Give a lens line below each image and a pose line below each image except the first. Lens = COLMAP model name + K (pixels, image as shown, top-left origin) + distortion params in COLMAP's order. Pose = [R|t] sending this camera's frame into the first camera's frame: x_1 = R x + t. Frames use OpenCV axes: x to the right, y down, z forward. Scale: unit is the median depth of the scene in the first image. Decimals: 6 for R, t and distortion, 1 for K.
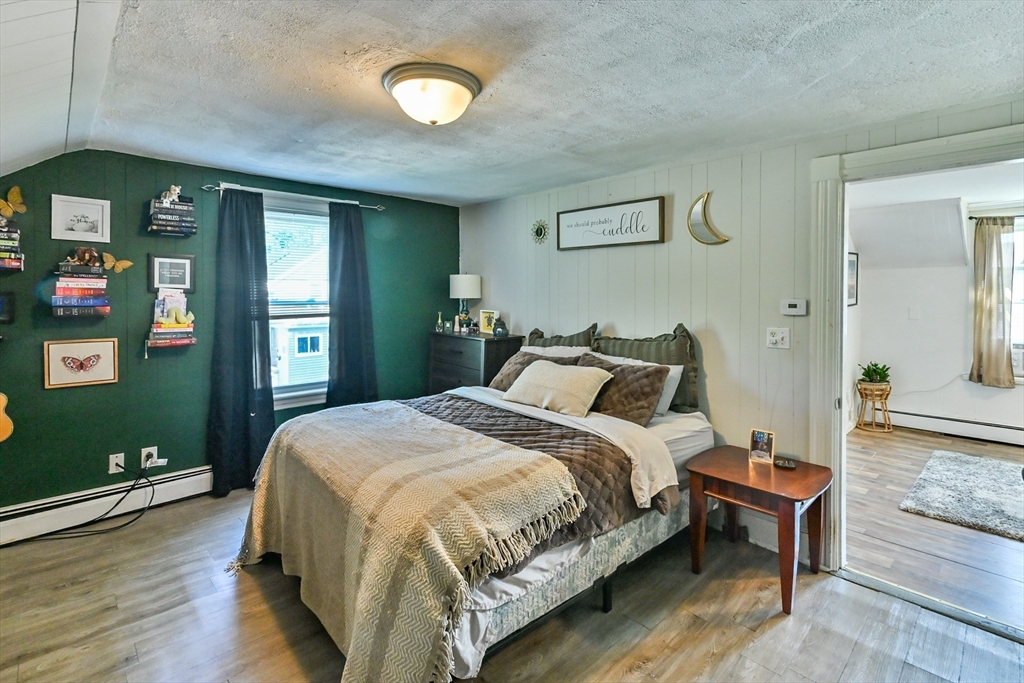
lens RADIAL K [[476.1, 0, 514.0], [0, 476.1, 301.2], [0, 0, 1]] dist [0.004235, 0.000303]
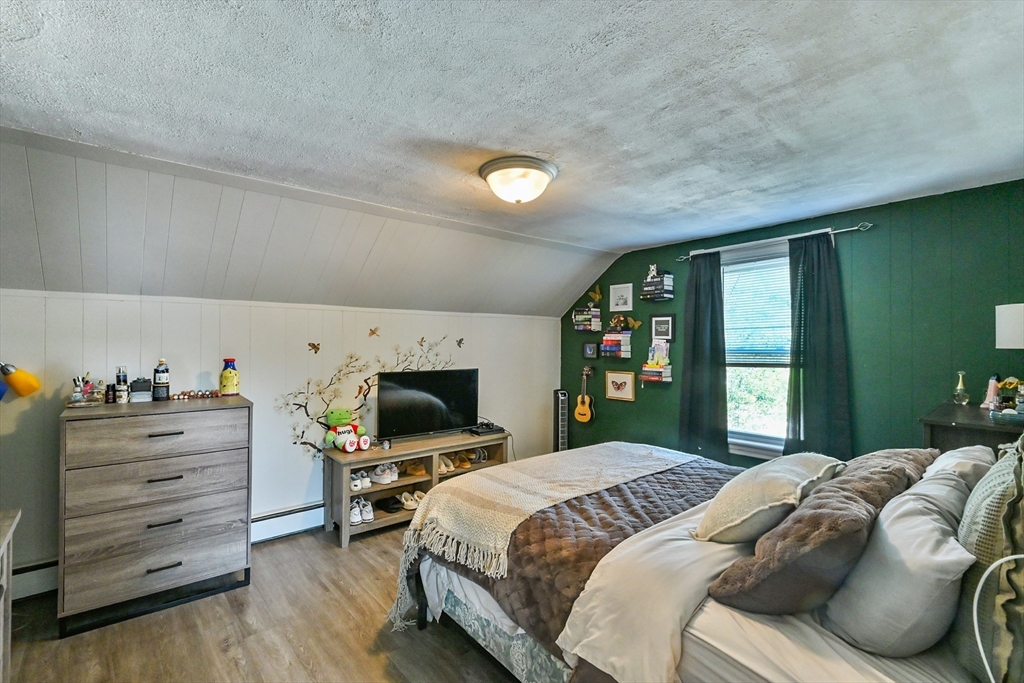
lens RADIAL K [[470.0, 0, 512.0], [0, 470.0, 341.5], [0, 0, 1]] dist [0.002173, -0.000078]
pose [[-0.064845, -0.009689, -0.997848, 0.658688], [-0.012501, 0.999882, -0.008897, -0.002936], [0.997817, 0.011898, -0.064959, 0.675724]]
